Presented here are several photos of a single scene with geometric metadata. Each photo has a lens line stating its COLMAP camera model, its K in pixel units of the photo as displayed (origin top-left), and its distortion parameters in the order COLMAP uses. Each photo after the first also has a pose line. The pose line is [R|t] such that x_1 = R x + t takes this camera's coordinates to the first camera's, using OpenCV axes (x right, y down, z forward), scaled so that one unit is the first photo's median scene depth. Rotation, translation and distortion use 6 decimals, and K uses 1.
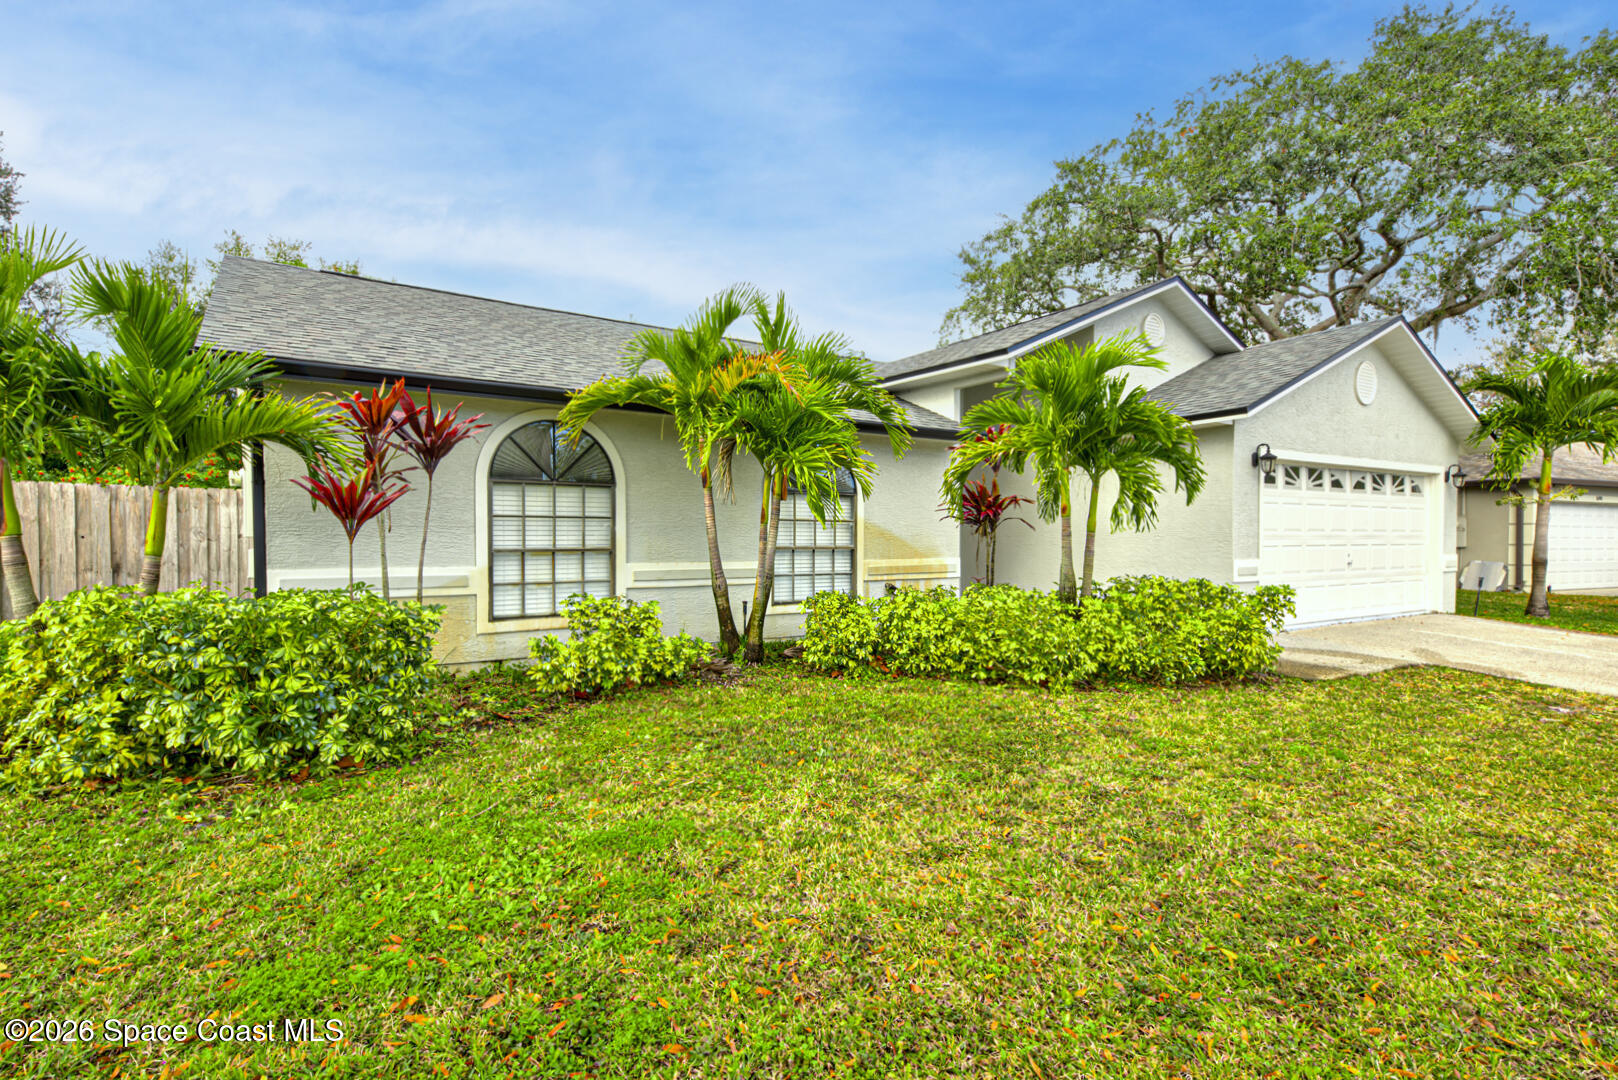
lens RADIAL K [[804.3, 0, 809.2], [0, 804.3, 542.9], [0, 0, 1]] dist [0.035486, 0.001883]
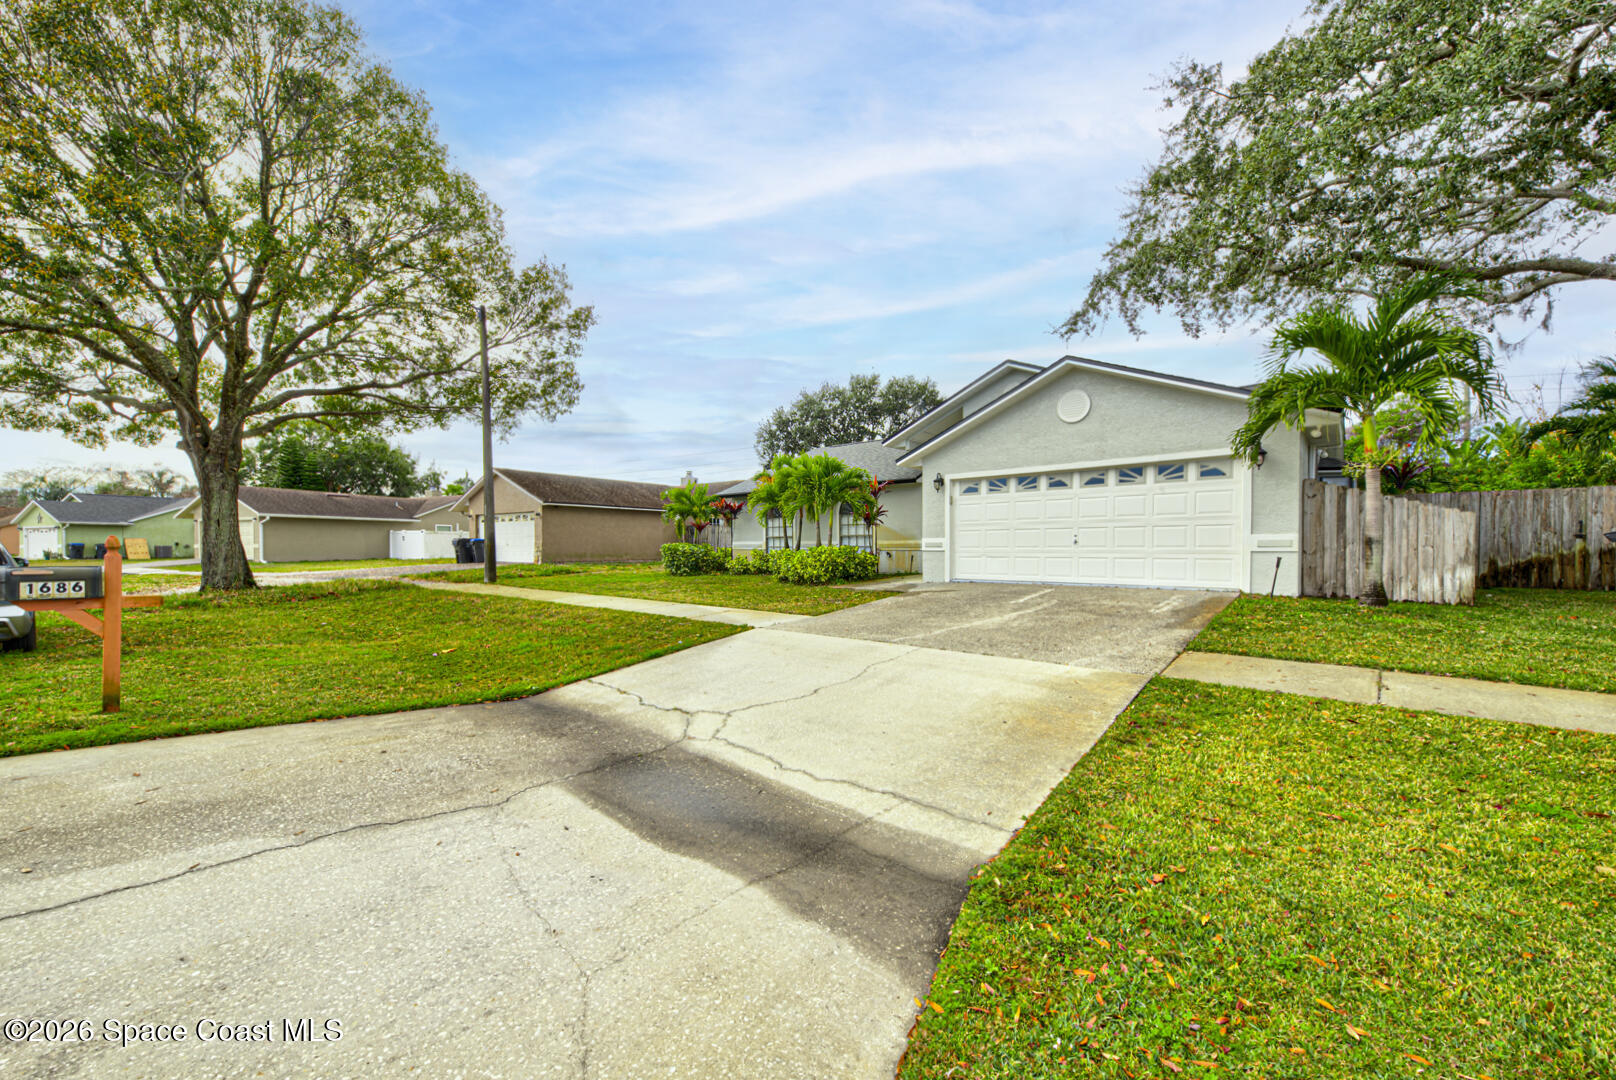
lens RADIAL K [[611.8, 0, 805.6], [0, 611.8, 545.4], [0, 0, 1]] dist [0.026712, -0.000691]
pose [[0.264038, -0.000861, -0.964512, 2.277894], [-0.000194, 1.000000, -0.000946, 0.048544], [0.964512, 0.000437, 0.264038, 0.463244]]
